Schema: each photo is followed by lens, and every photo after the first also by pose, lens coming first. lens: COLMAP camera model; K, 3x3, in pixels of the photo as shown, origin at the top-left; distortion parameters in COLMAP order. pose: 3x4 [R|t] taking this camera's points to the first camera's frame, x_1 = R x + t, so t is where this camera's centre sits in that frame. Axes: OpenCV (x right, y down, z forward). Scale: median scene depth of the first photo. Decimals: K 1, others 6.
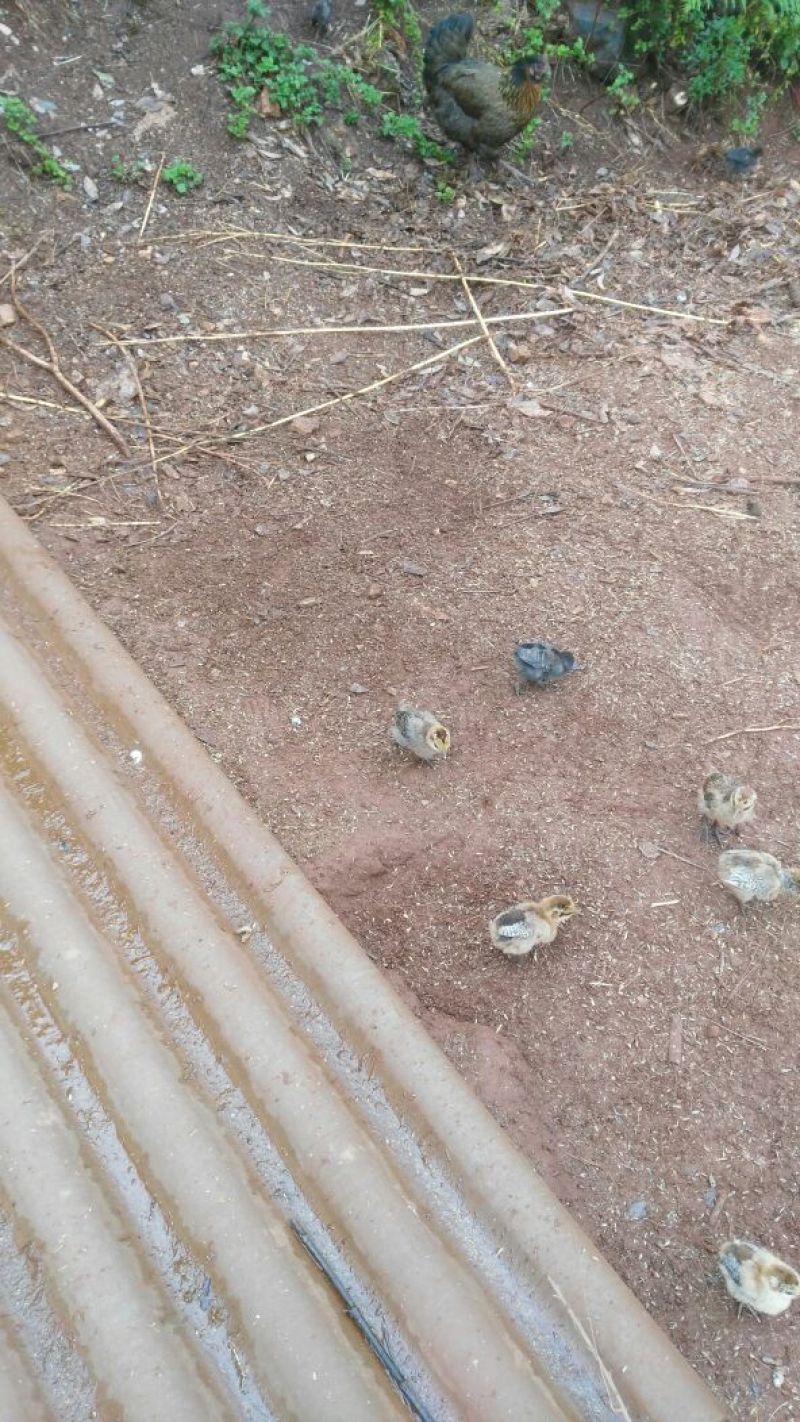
lens RADIAL K [[1194.3, 0, 388.6], [0, 1194.3, 720.8], [0, 0, 1]] dist [0.109565, -0.224828]
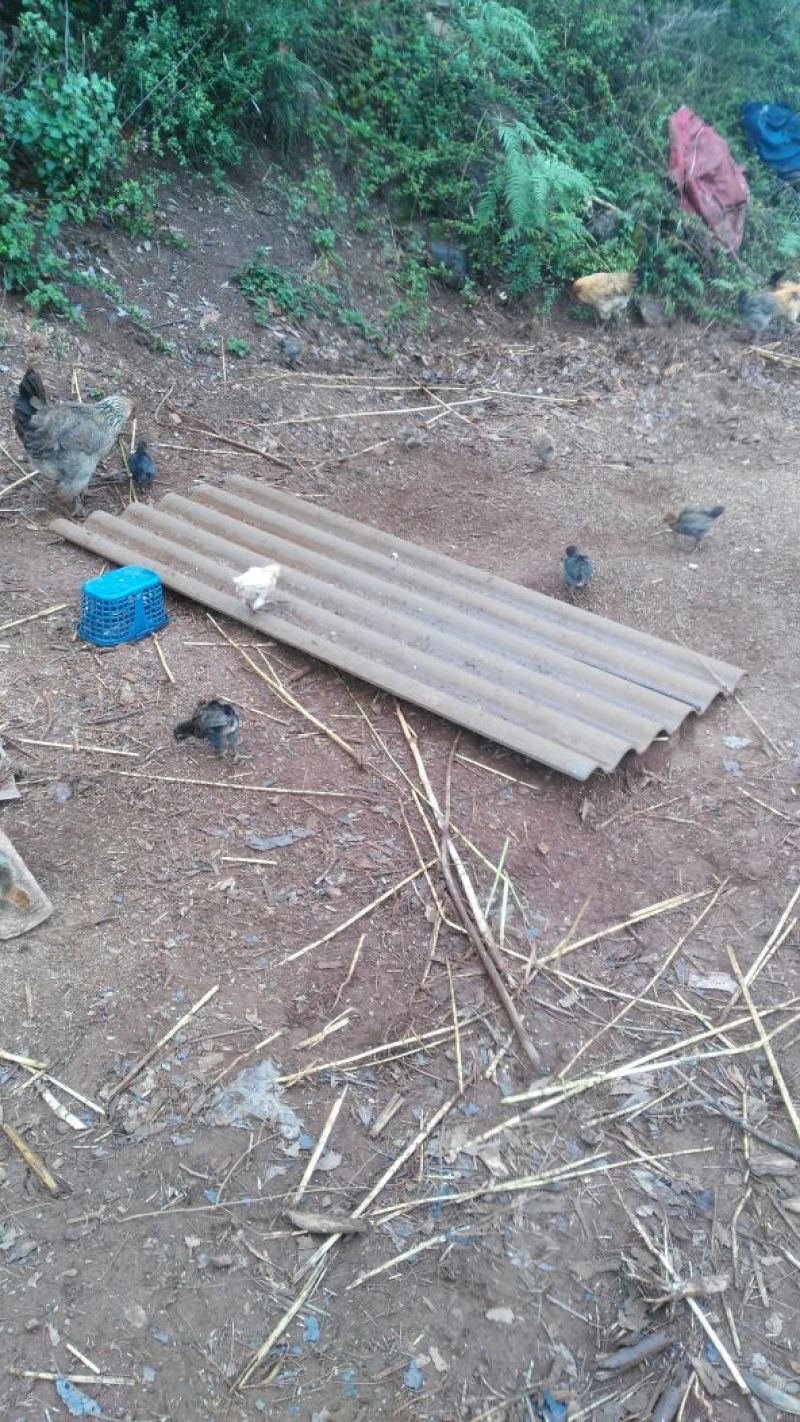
lens RADIAL K [[1194.3, 0, 401.1], [0, 1194.3, 713.6], [0, 0, 1]] dist [0.109565, -0.224828]
pose [[0.970962, -0.130939, 0.200221, -0.330312], [0.168865, 0.967952, -0.185887, 0.343607], [-0.169465, 0.214299, 0.961955, -0.459263]]
